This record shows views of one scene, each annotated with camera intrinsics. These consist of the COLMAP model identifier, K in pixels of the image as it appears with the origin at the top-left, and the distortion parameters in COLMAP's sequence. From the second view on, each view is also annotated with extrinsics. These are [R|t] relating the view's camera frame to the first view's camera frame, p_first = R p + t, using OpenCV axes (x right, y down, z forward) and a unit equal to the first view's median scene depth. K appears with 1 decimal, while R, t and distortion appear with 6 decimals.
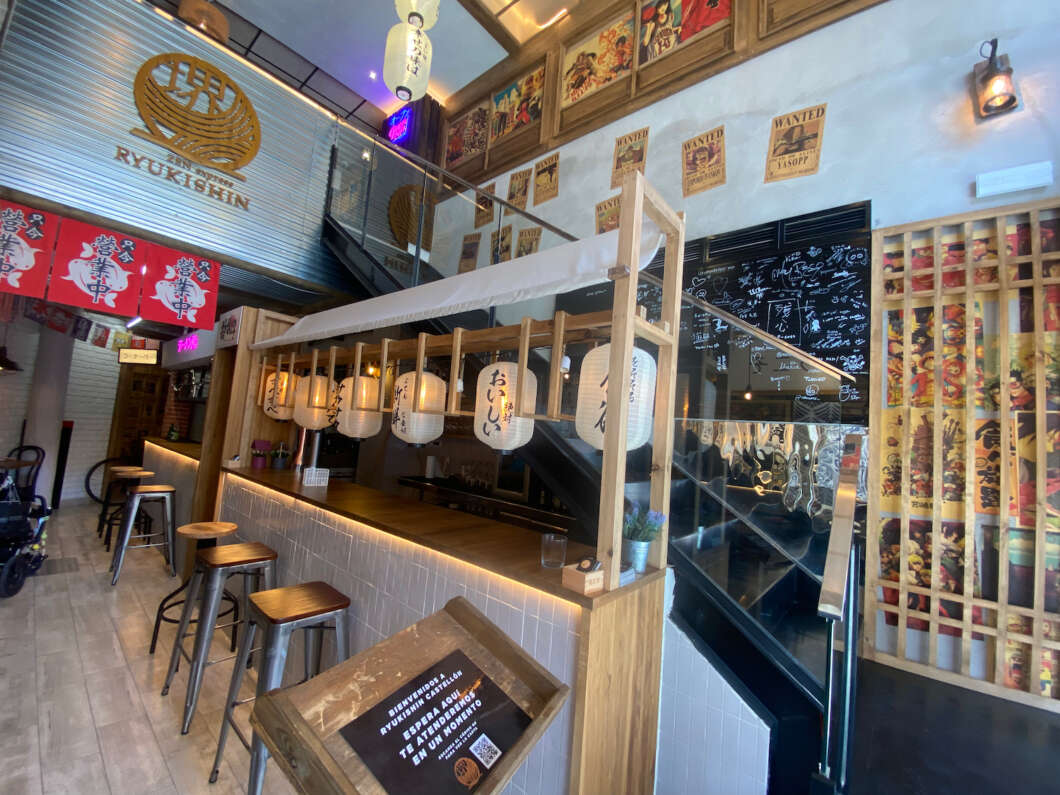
lens RADIAL K [[440.7, 0, 530.0], [0, 440.7, 397.5], [0, 0, 1]] dist [-0.000480, -0.000028]
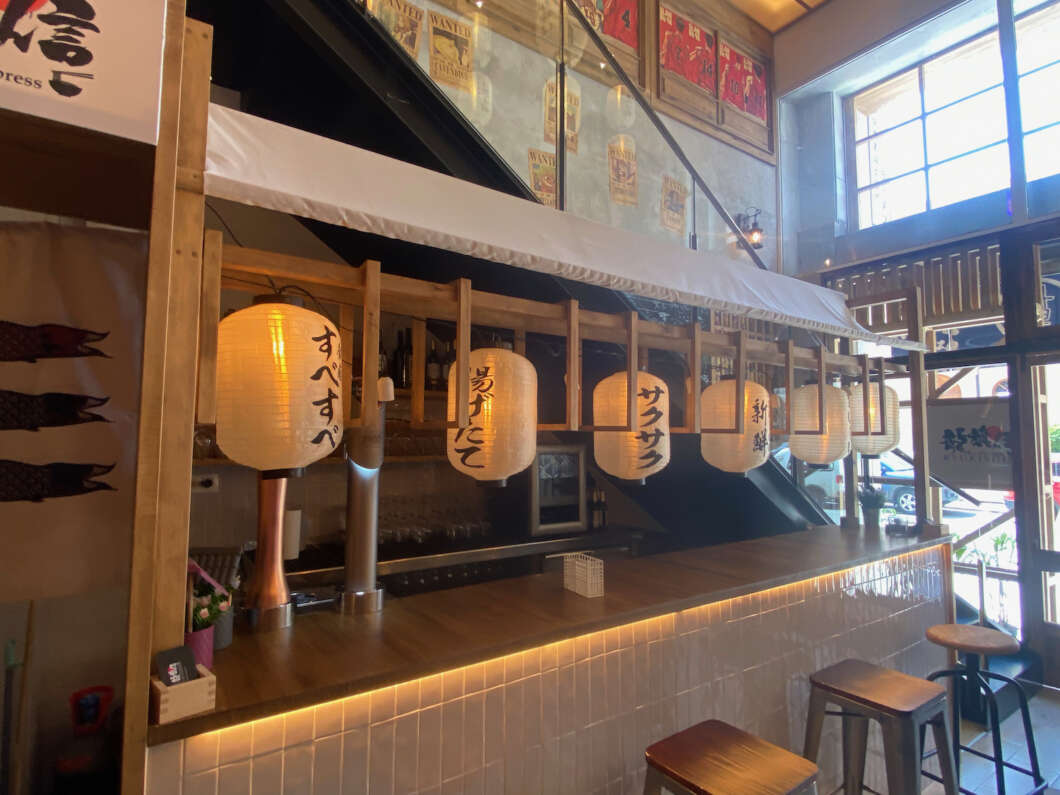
lens RADIAL K [[572.9, 0, 530.0], [0, 572.9, 397.5], [0, 0, 1]] dist [0.001275, 0.000113]
pose [[0.244125, -0.008175, 0.969709, -1.061571], [-0.069029, 0.997281, 0.025786, -0.022206], [-0.967284, -0.073233, 0.242897, 0.893700]]
